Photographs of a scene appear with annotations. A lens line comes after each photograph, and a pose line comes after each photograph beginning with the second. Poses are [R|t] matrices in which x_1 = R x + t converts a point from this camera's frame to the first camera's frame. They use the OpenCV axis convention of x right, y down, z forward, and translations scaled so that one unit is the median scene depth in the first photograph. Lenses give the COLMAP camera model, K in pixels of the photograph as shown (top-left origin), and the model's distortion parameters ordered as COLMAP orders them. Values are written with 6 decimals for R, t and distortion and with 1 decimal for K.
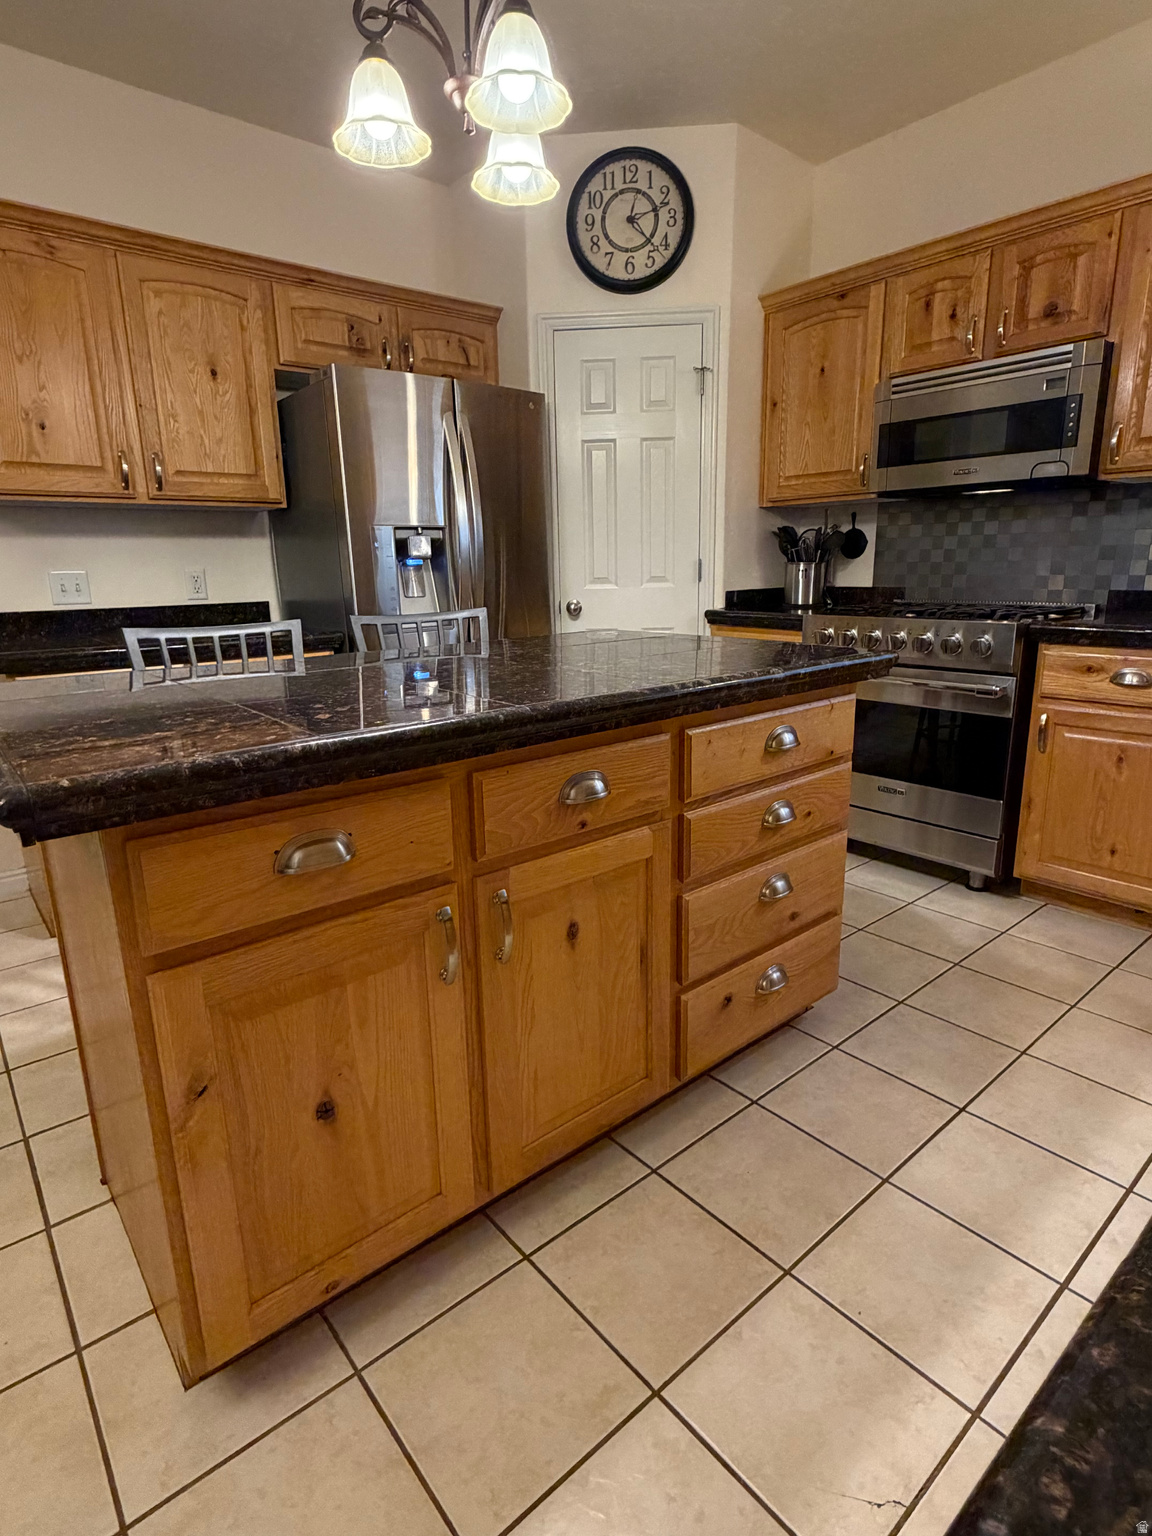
lens RADIAL K [[814.8, 0, 575.7], [0, 814.8, 761.2], [0, 0, 1]] dist [-0.000365, 0.000512]
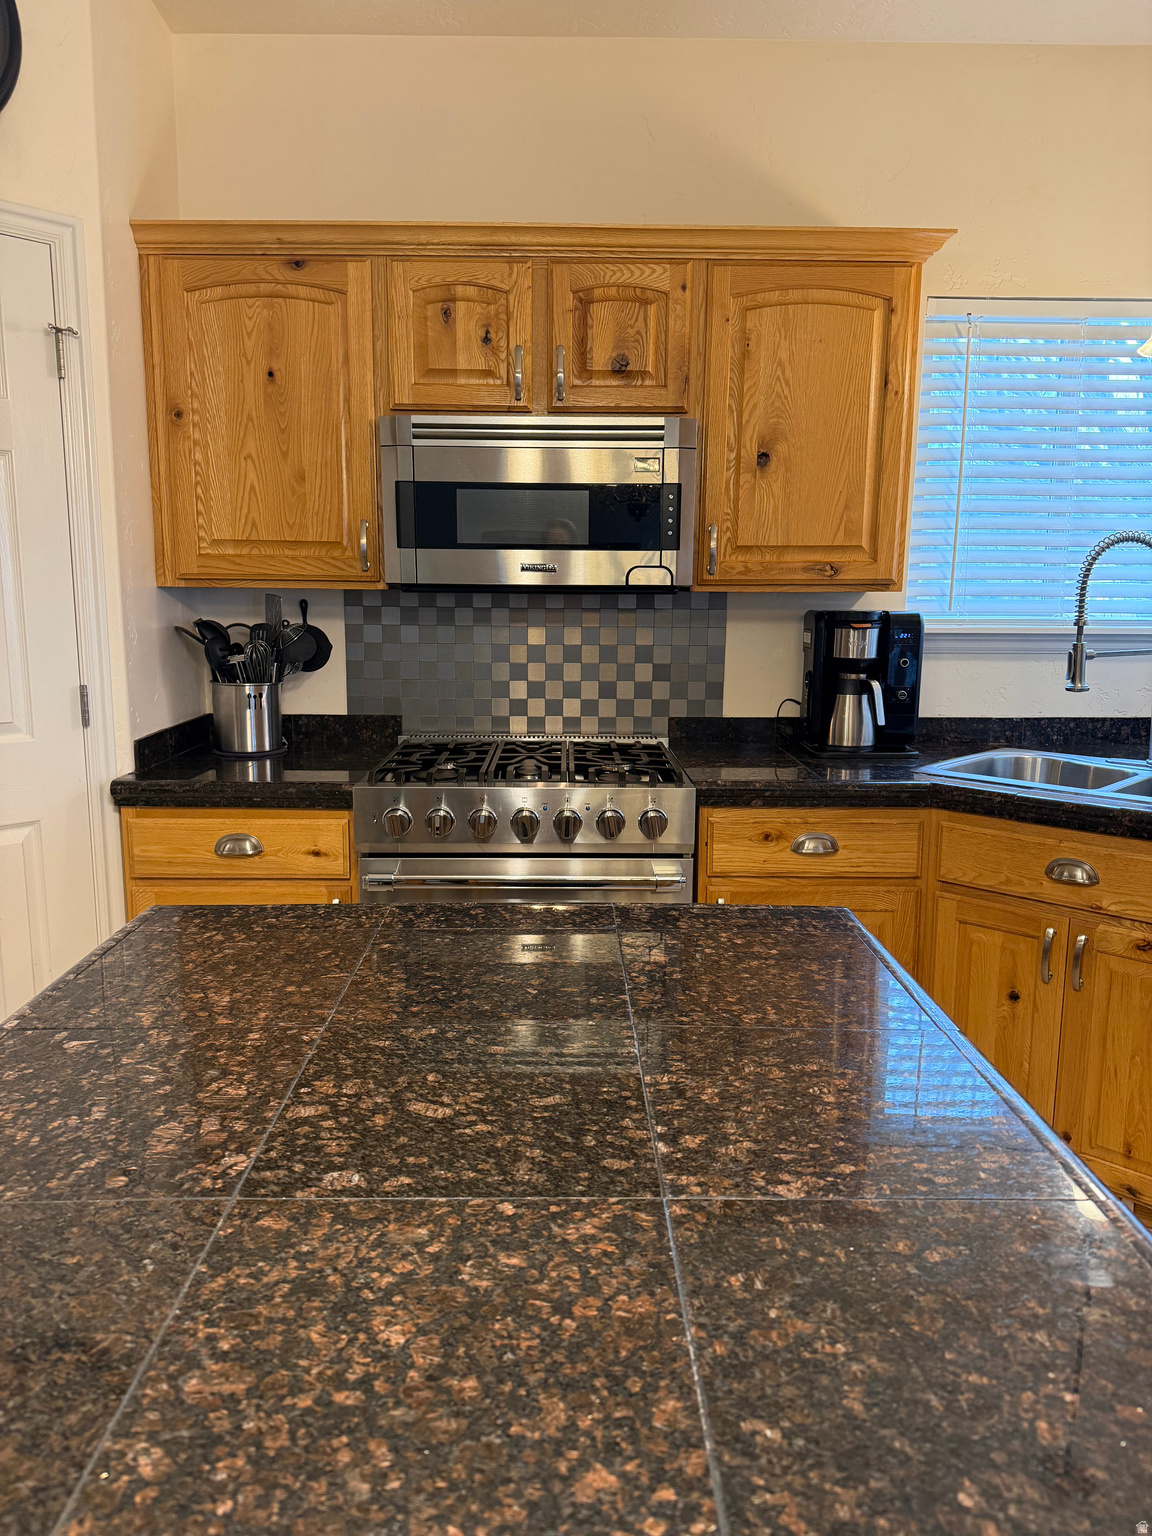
lens RADIAL K [[1071.3, 0, 576.0], [0, 1071.3, 768.0], [0, 0, 1]] dist [0.180289, -0.379949]
pose [[0.633664, -0.102532, 0.766784, -0.246644], [0.164906, 0.986299, -0.004392, -0.184916], [-0.755828, 0.129231, 0.641891, 0.423074]]
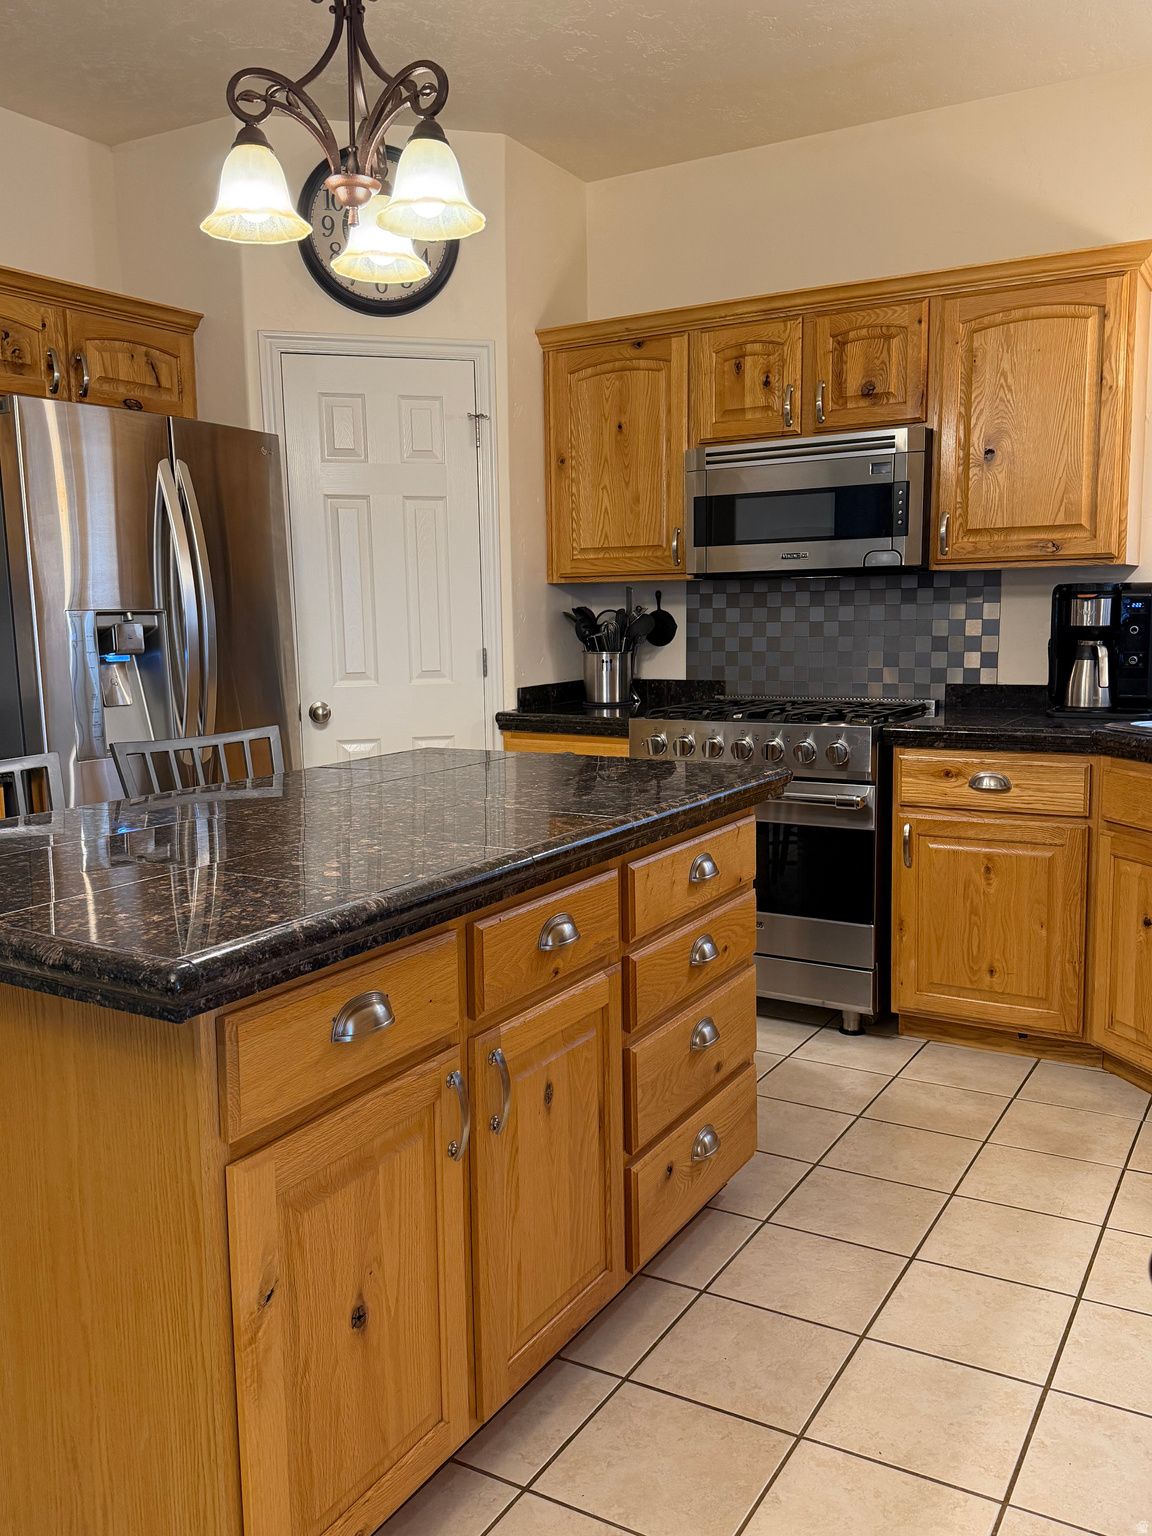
lens RADIAL K [[1254.4, 0, 577.3], [0, 1254.4, 773.3], [0, 0, 1]] dist [0.179720, -0.363453]
pose [[0.942636, -0.039358, 0.331493, -0.222288], [0.076620, 0.992023, -0.100095, -0.001086], [-0.324909, 0.119752, 0.938133, -0.197579]]
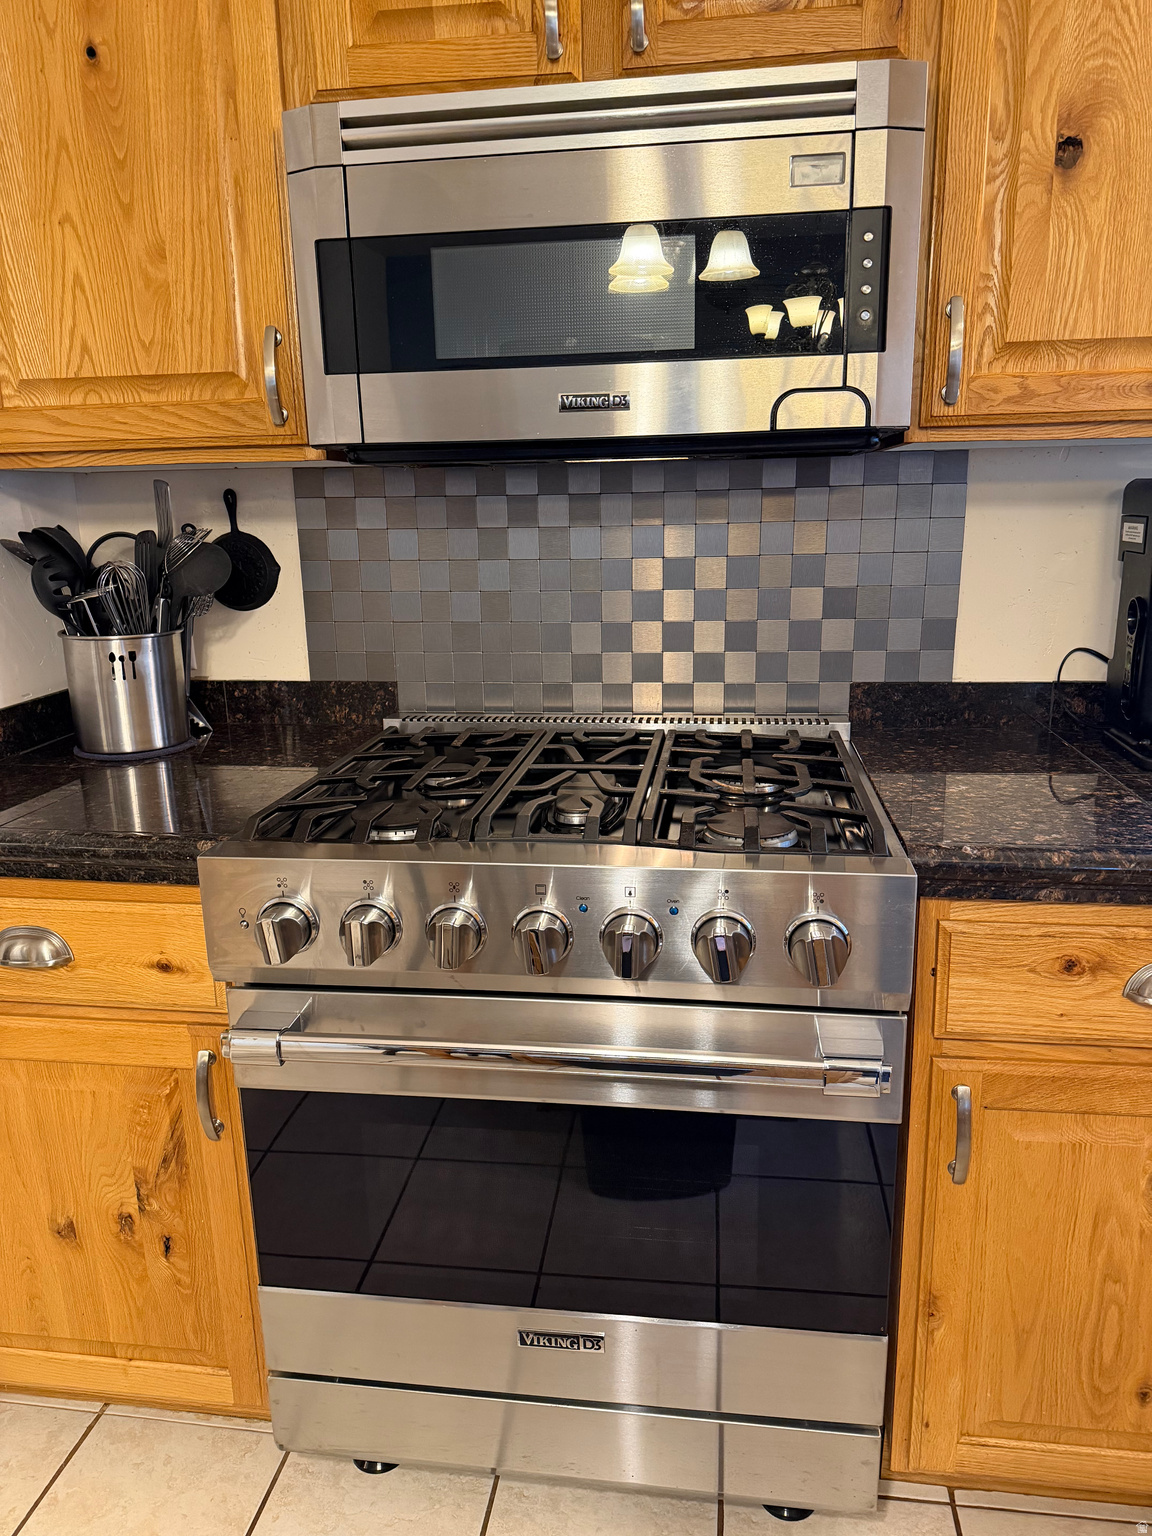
lens RADIAL K [[1080.5, 0, 579.0], [0, 1080.5, 770.5], [0, 0, 1]] dist [0.024943, -0.035463]
pose [[0.742441, -0.156096, 0.651472, 0.151399], [0.164425, 0.985188, 0.048671, -0.234223], [-0.649420, 0.070983, 0.757110, 0.698744]]
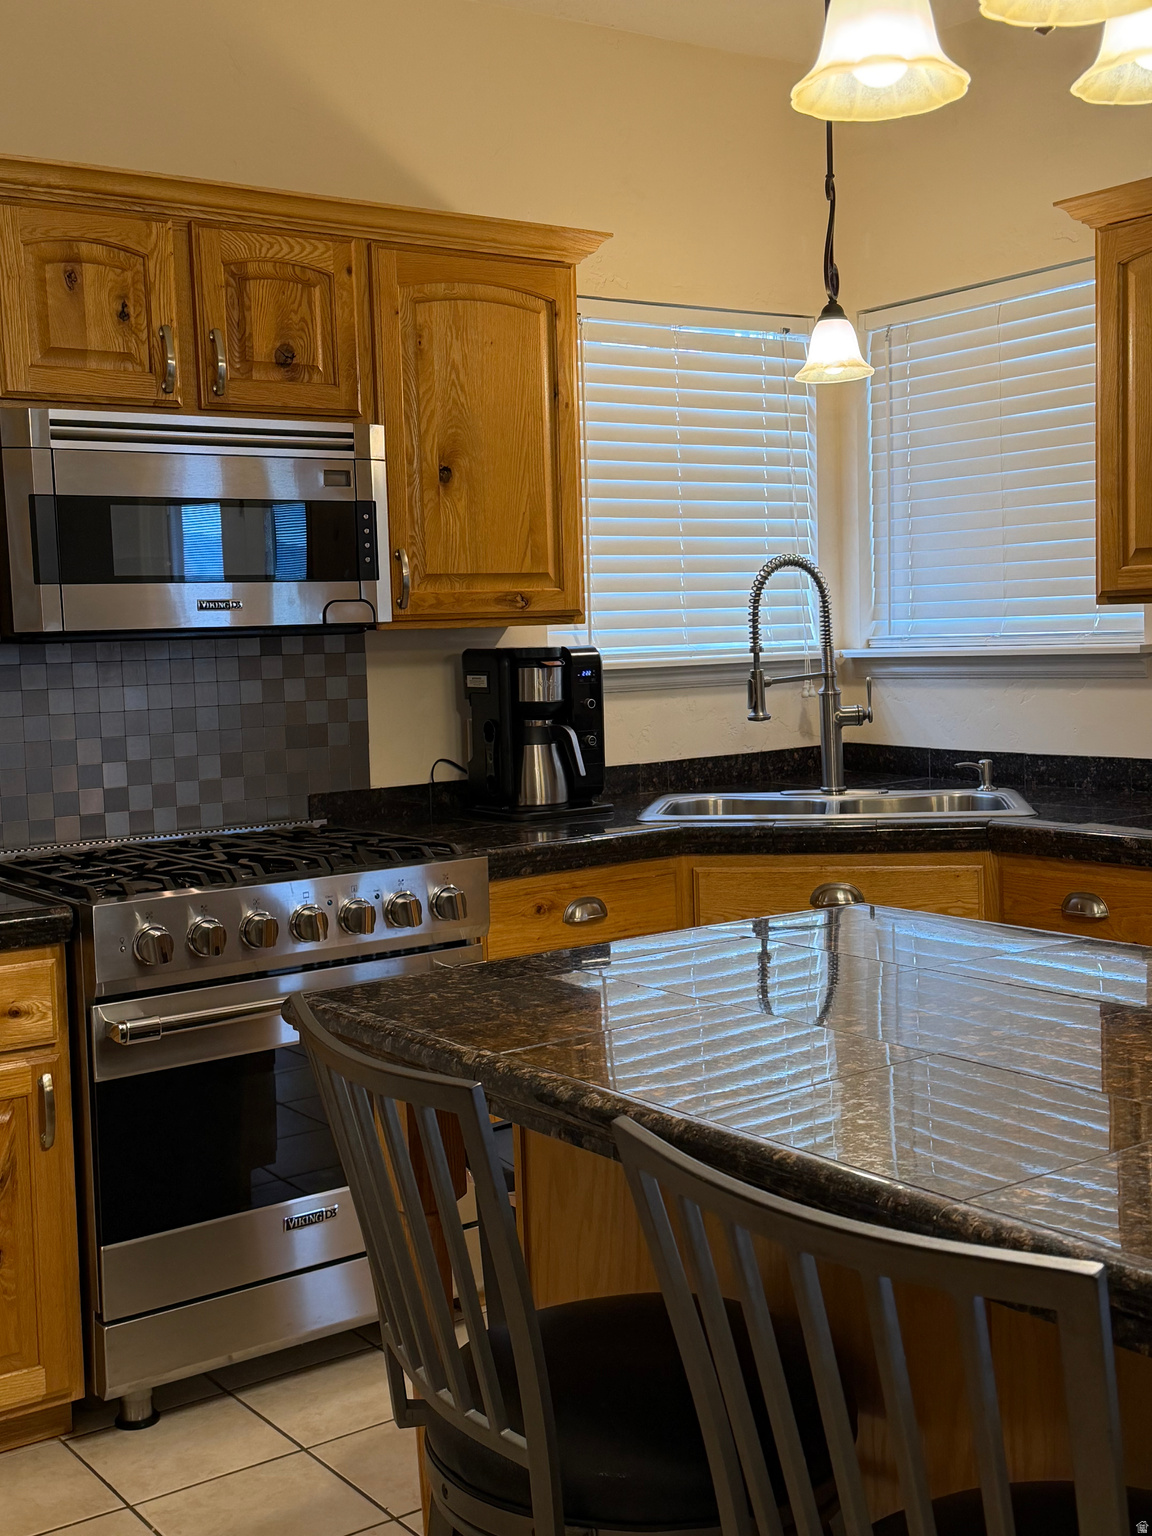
lens RADIAL K [[1807.2, 0, 577.8], [0, 1807.2, 764.4], [0, 0, 1]] dist [0.222074, -0.545832]
pose [[0.073683, -0.061820, 0.995364, -0.757259], [0.266990, 0.962867, 0.040038, -0.252115], [-0.960878, 0.262803, 0.087452, 0.733905]]
